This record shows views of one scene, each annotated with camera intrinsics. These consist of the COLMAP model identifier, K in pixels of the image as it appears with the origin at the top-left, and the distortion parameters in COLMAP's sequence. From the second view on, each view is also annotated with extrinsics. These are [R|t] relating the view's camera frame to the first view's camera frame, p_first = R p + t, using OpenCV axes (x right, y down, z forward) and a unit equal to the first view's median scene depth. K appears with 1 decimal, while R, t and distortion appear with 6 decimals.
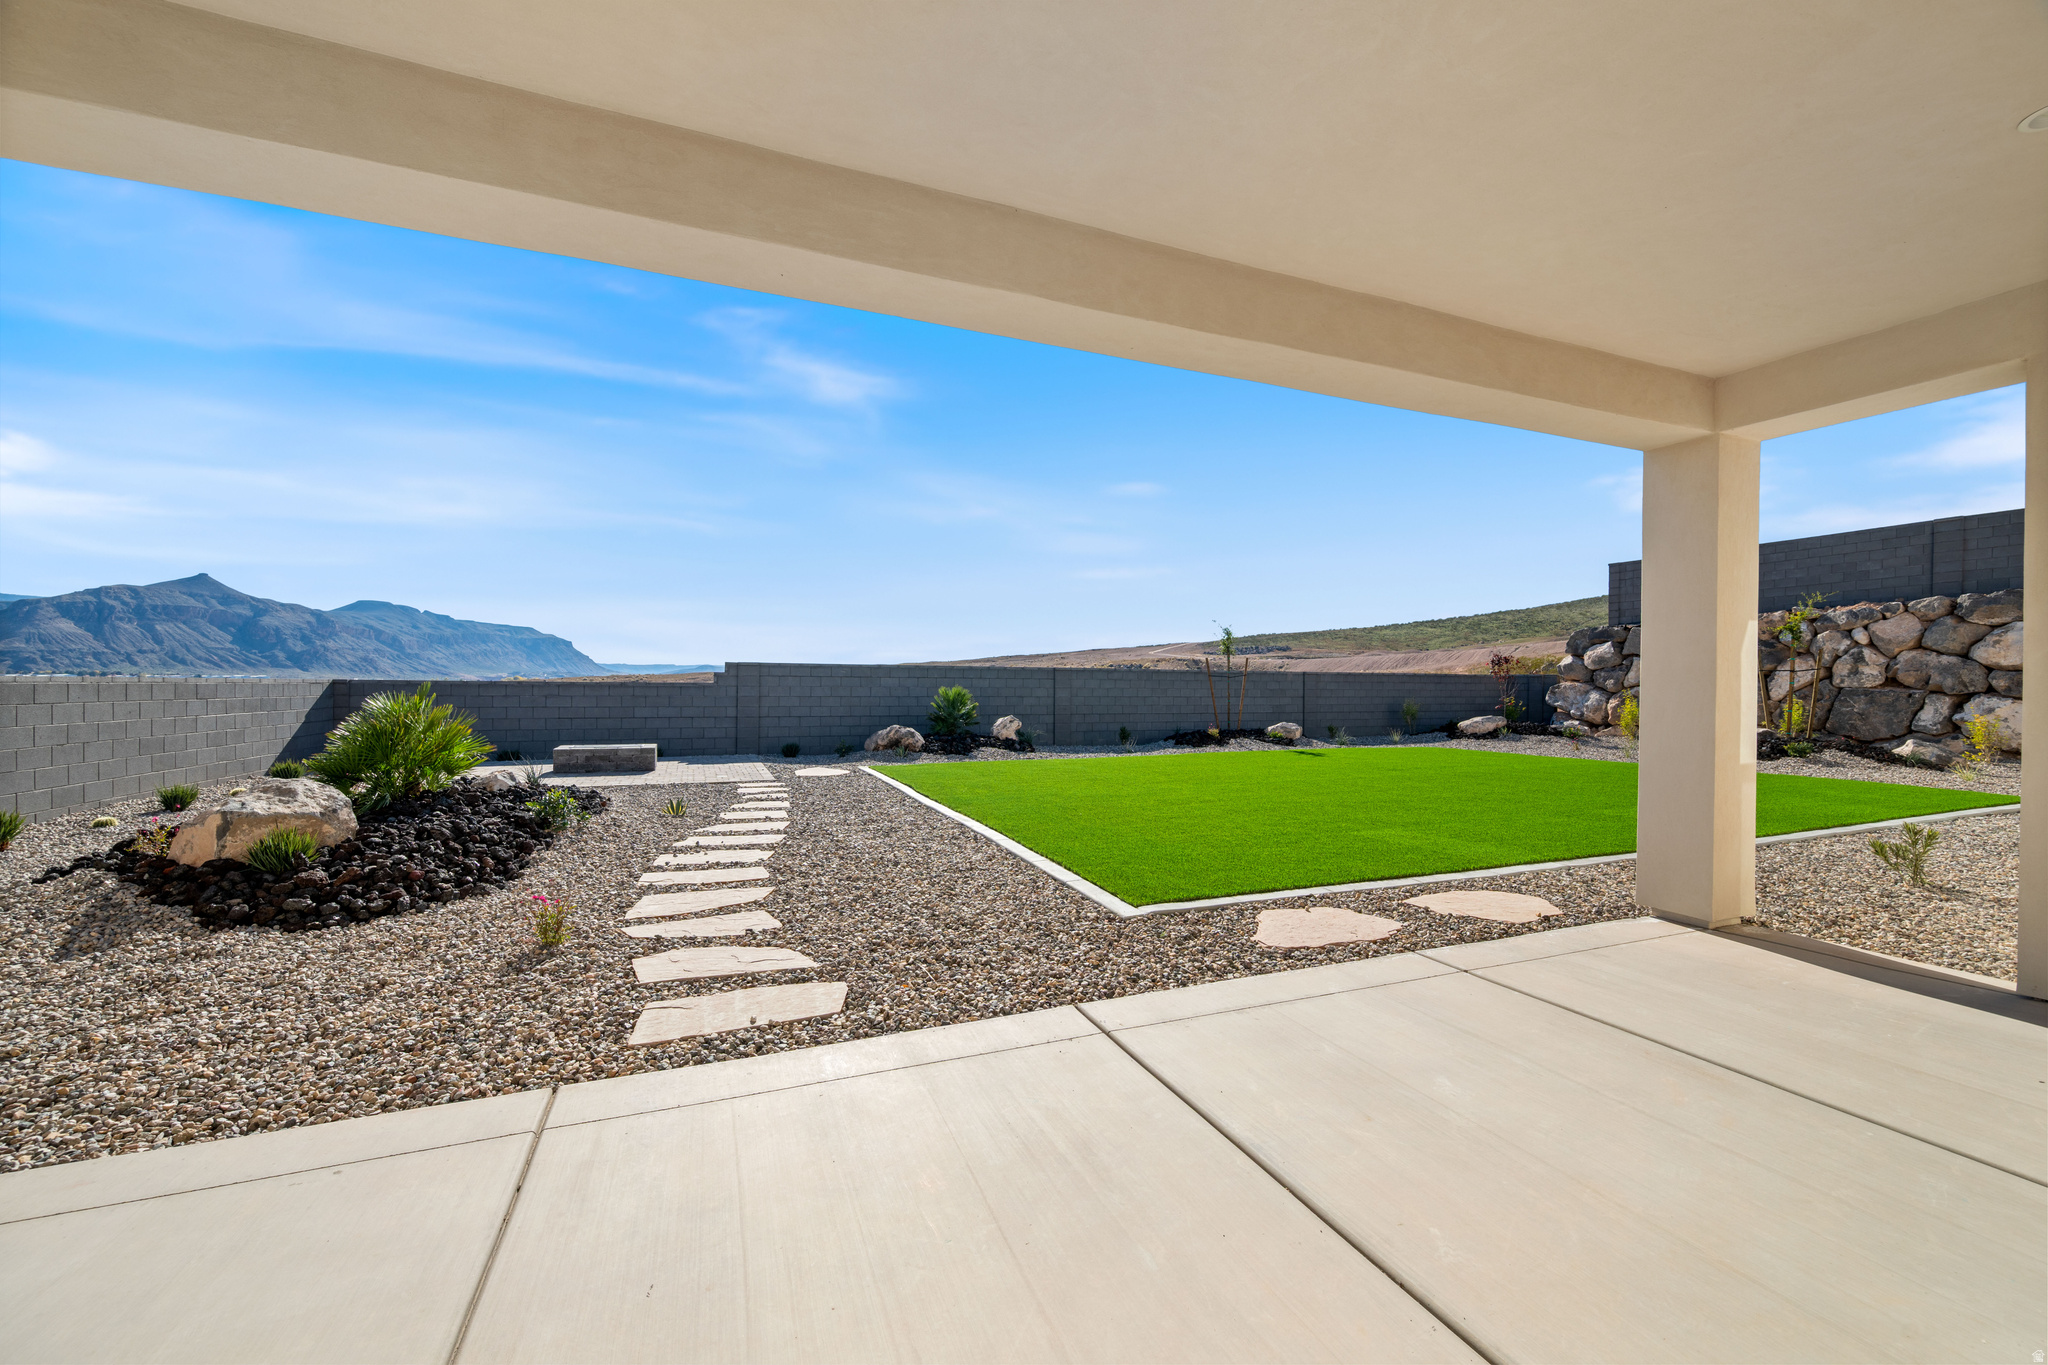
lens RADIAL K [[808.4, 0, 1050.2], [0, 808.4, 687.8], [0, 0, 1]] dist [0.001250, -0.000213]
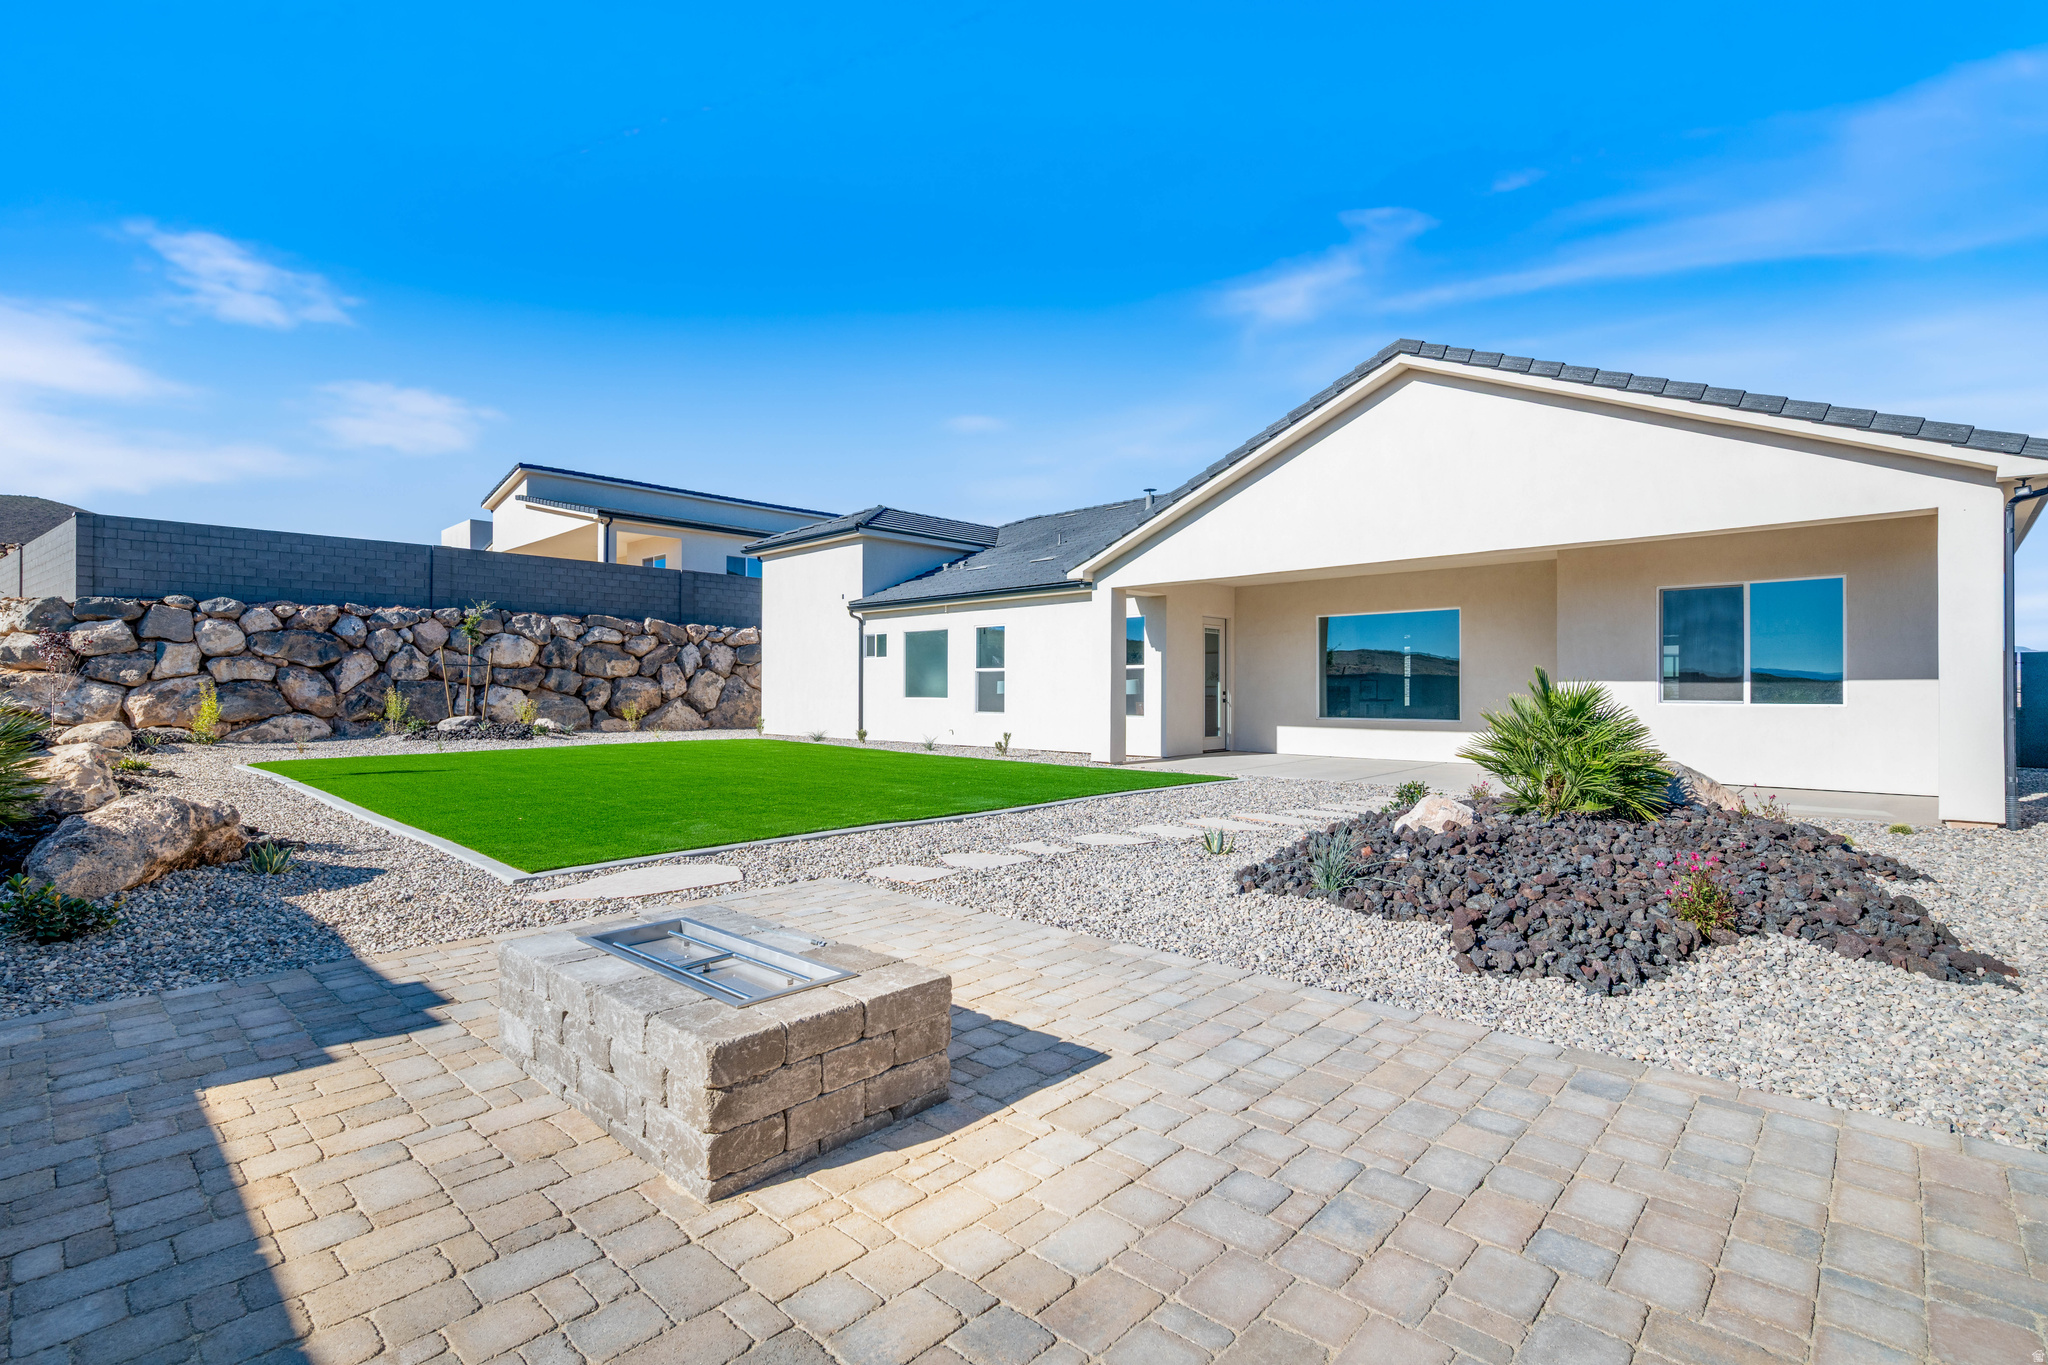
lens RADIAL K [[910.9, 0, 1038.3], [0, 910.9, 713.4], [0, 0, 1]] dist [-0.010454, -0.000759]
pose [[-0.409175, -0.030775, 0.911937, -0.526117], [0.000570, 0.999422, 0.033983, 0.003476], [-0.912456, 0.014425, -0.408921, 0.683425]]
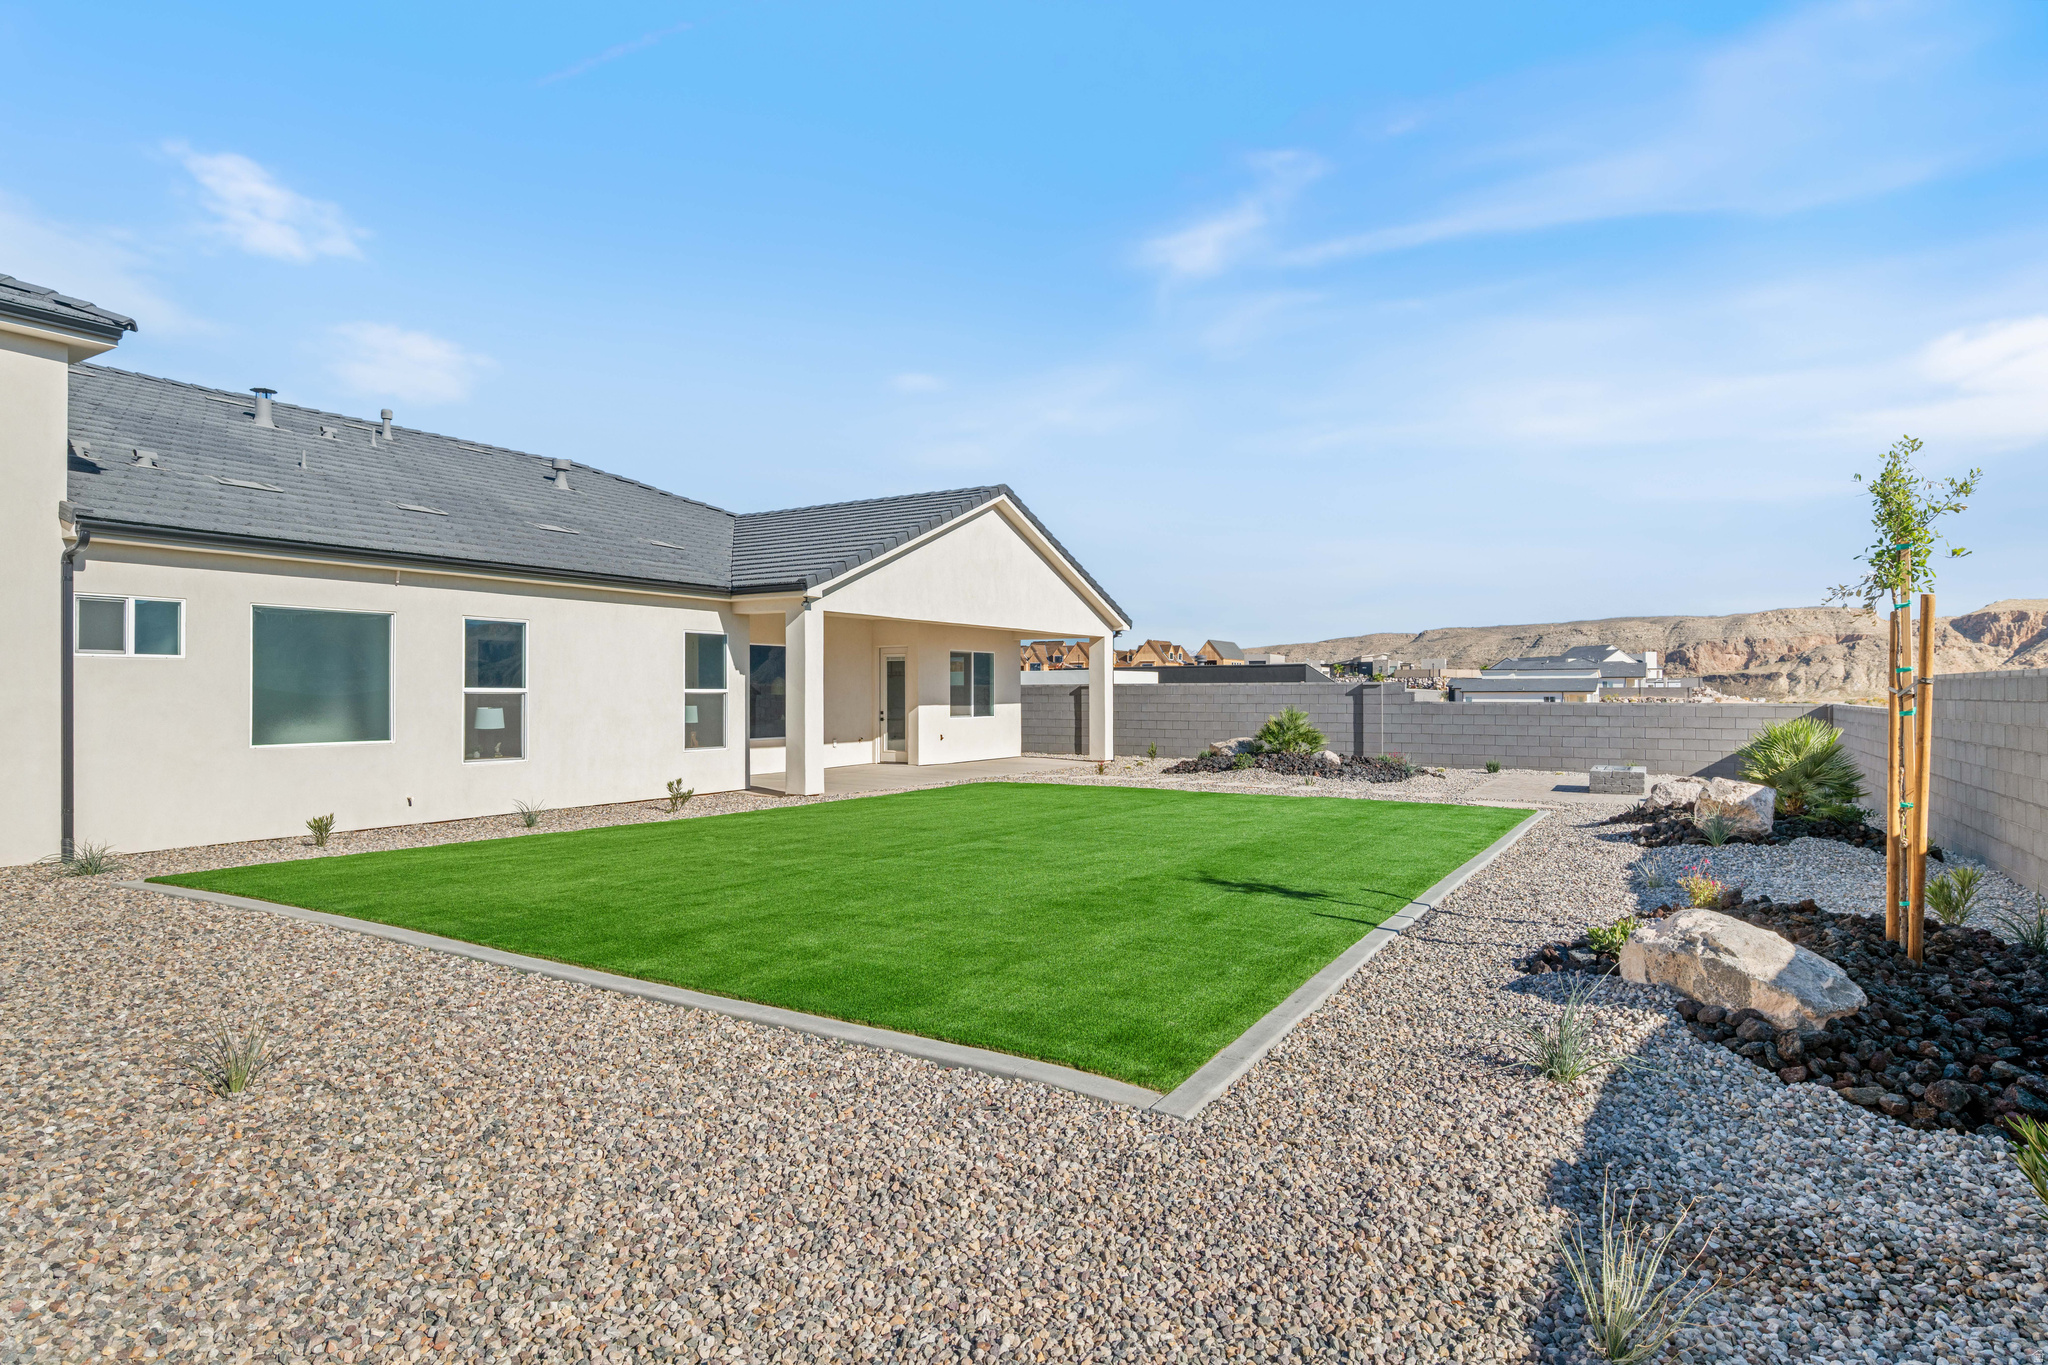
lens RADIAL K [[1124.4, 0, 975.9], [0, 1124.4, 687.8], [0, 0, 1]] dist [-0.002675, 0.002077]
pose [[-0.826333, -0.007950, -0.563126, 0.633562], [-0.007225, 0.999968, -0.003515, -0.013003], [0.563135, 0.001164, -0.826364, 1.156473]]
